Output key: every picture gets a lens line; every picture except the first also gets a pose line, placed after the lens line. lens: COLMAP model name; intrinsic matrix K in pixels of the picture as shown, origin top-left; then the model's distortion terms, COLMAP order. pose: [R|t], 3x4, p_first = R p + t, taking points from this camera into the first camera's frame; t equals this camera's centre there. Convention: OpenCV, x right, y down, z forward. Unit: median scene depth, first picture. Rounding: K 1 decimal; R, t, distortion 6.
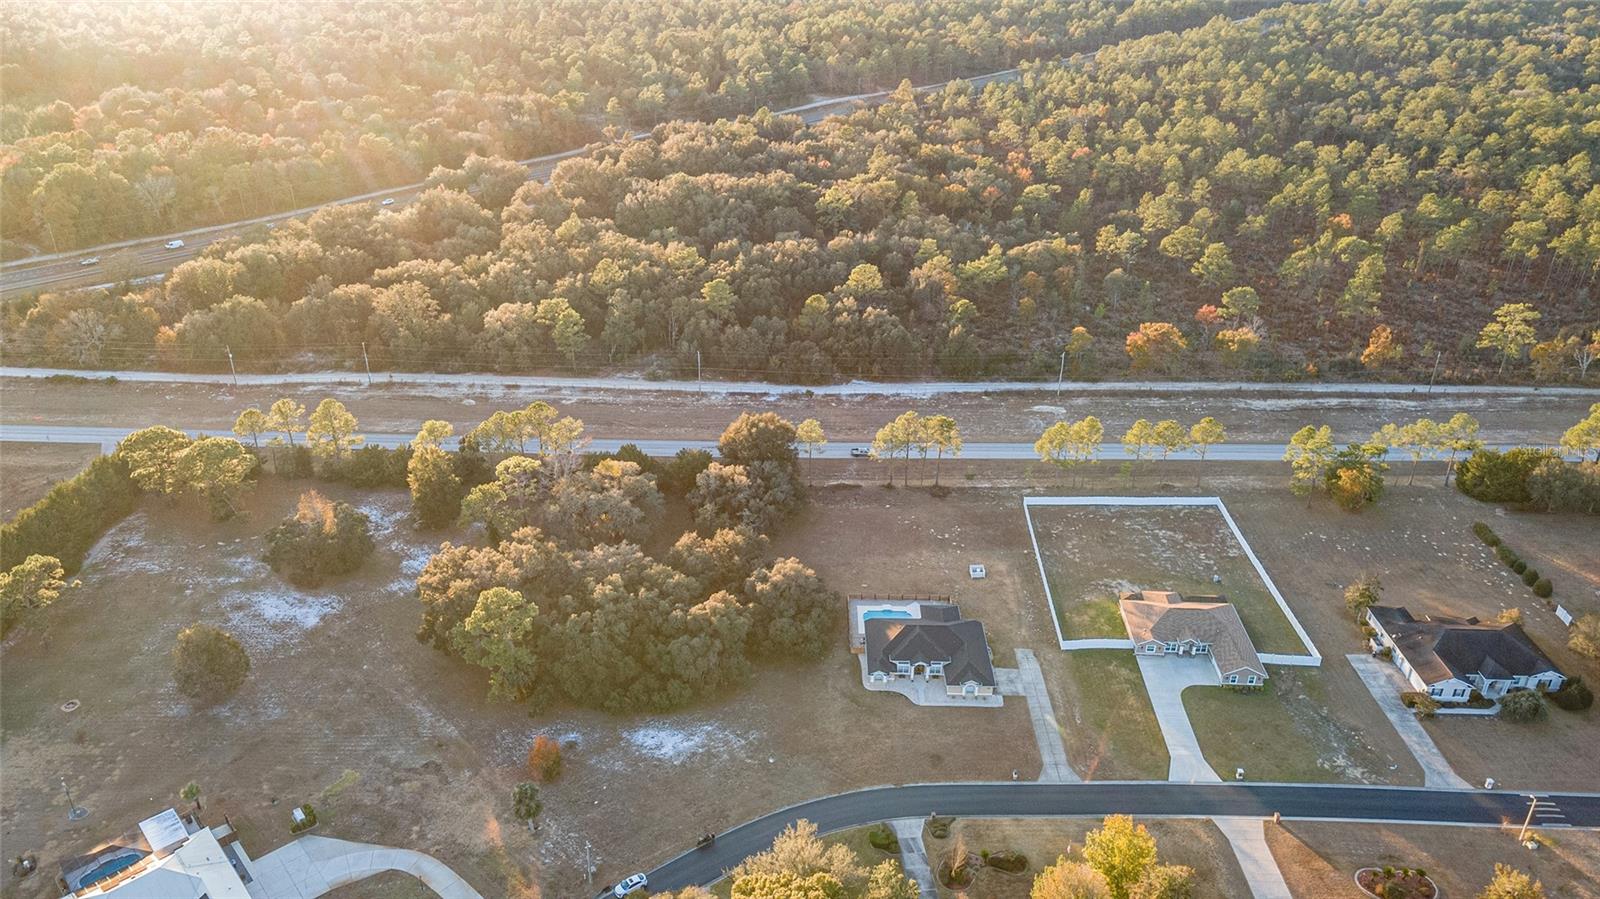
lens RADIAL K [[1163.3, 0, 791.1], [0, 1163.3, 441.3], [0, 0, 1]] dist [0.017997, 0.052940]
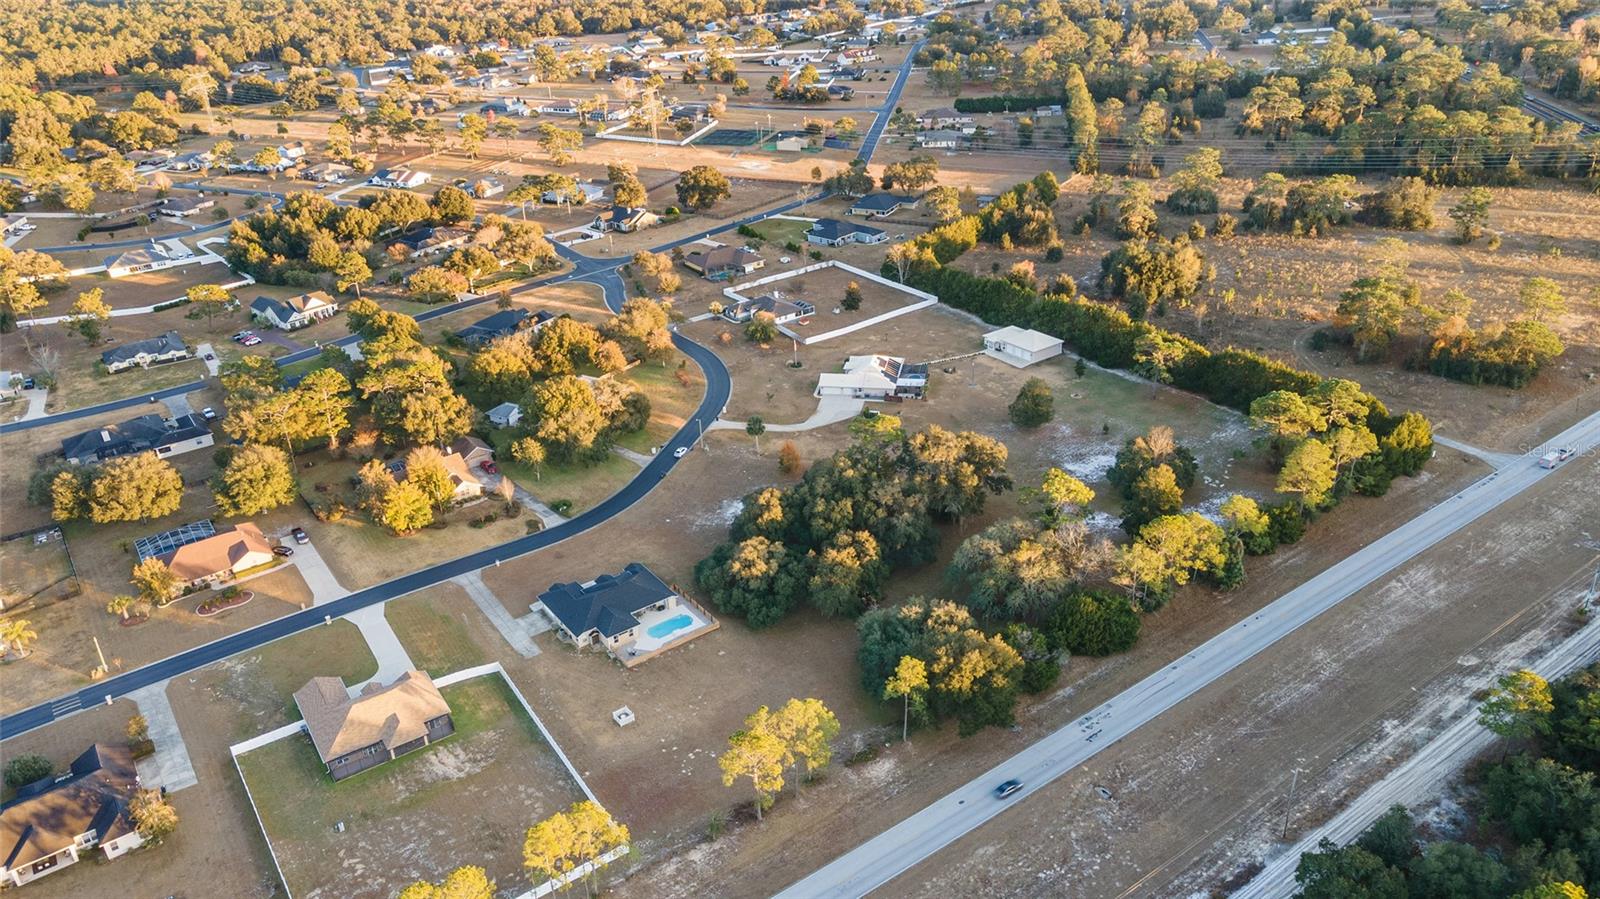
lens RADIAL K [[1163.3, 0, 791.1], [0, 1163.3, 441.3], [0, 0, 1]] dist [0.017997, 0.052940]
pose [[-0.804678, 0.290436, -0.517823, 0.524765], [-0.232116, 0.648866, 0.724634, -0.782152], [0.546458, 0.703292, -0.454713, 1.550028]]
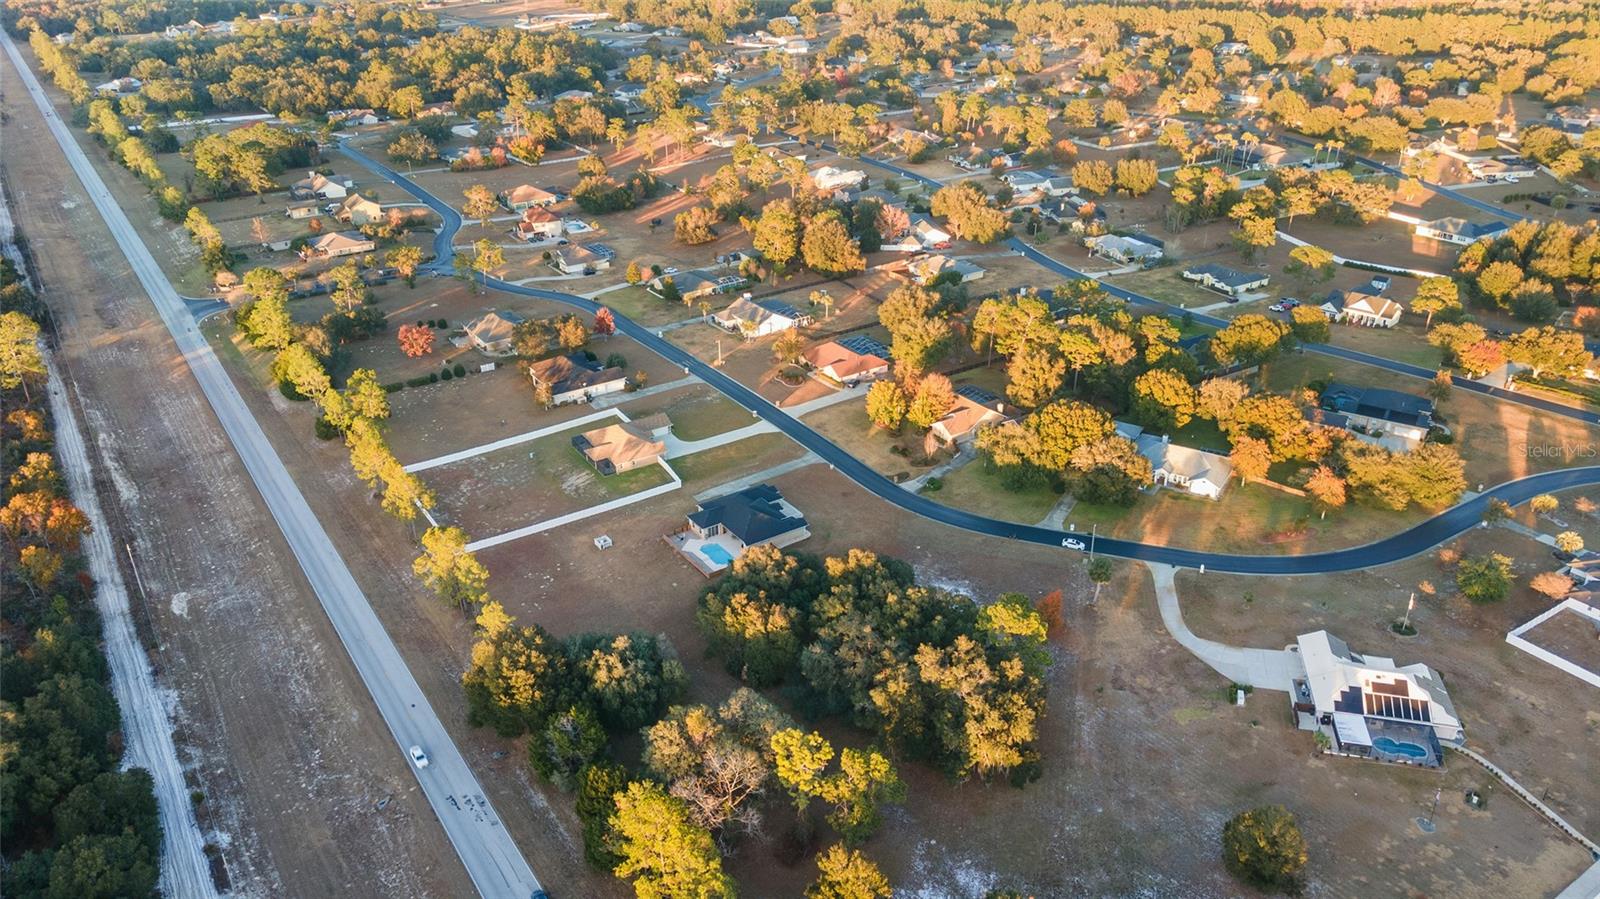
lens RADIAL K [[1163.3, 0, 791.1], [0, 1163.3, 441.3], [0, 0, 1]] dist [0.017997, 0.052940]
pose [[-0.565191, -0.356674, 0.743871, -0.822004], [0.388899, 0.680028, 0.621546, -0.644569], [-0.727542, 0.640583, -0.245635, 1.273091]]
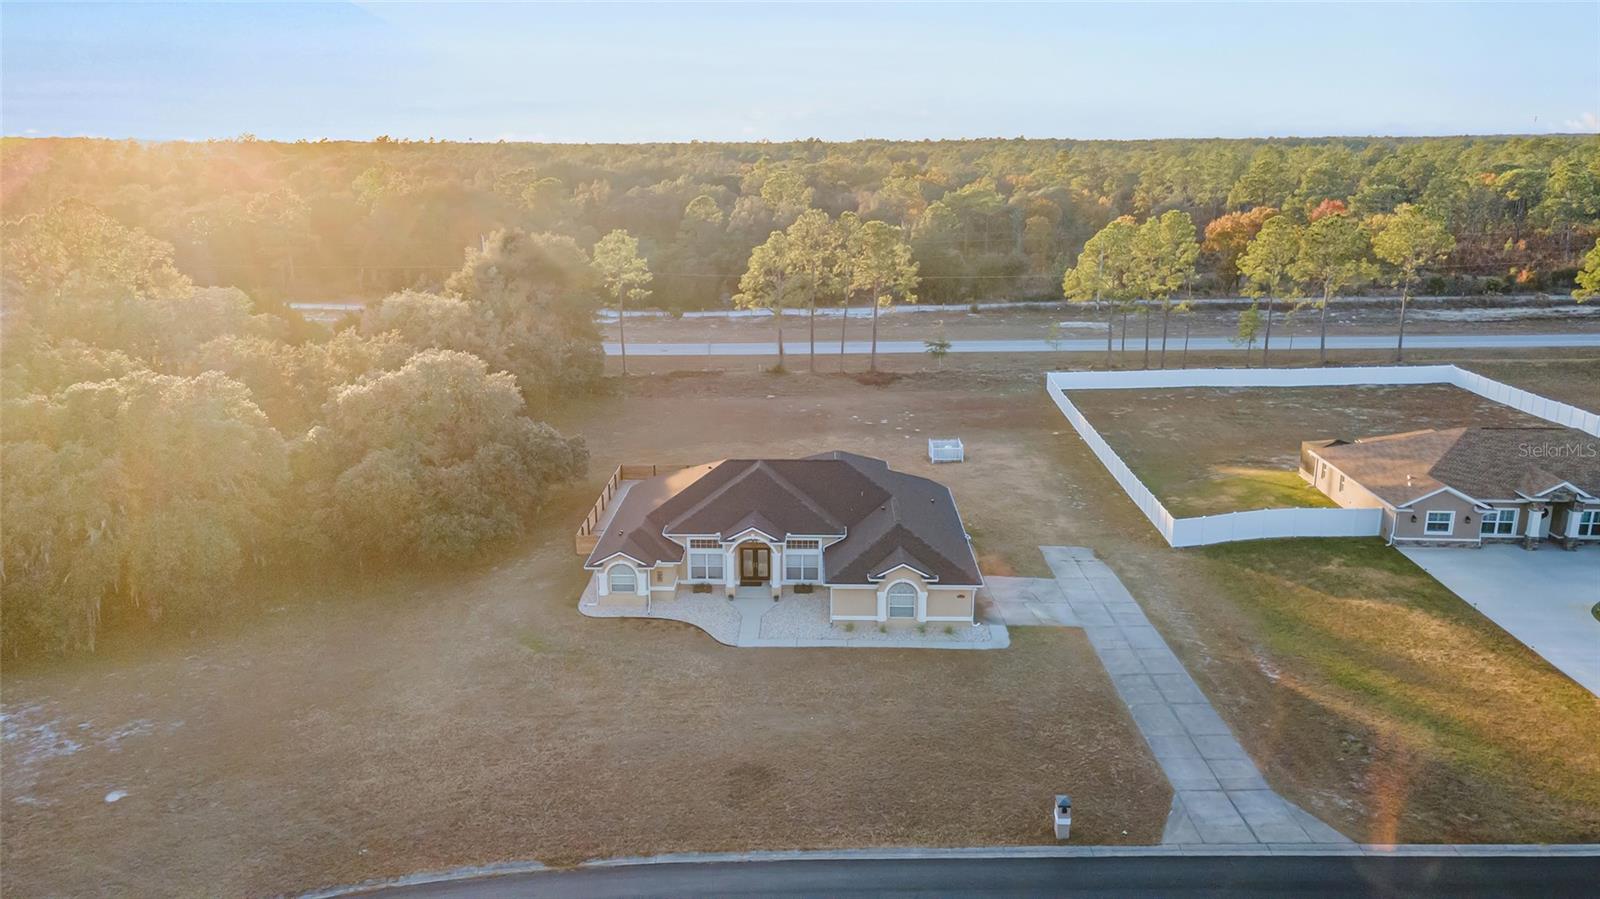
lens RADIAL K [[1163.3, 0, 791.1], [0, 1163.3, 441.3], [0, 0, 1]] dist [0.017997, 0.052940]
pose [[0.999879, -0.007610, -0.013580, 0.128754], [0.004383, 0.974688, -0.223528, 0.241439], [0.014937, 0.223441, 0.974603, 0.686606]]
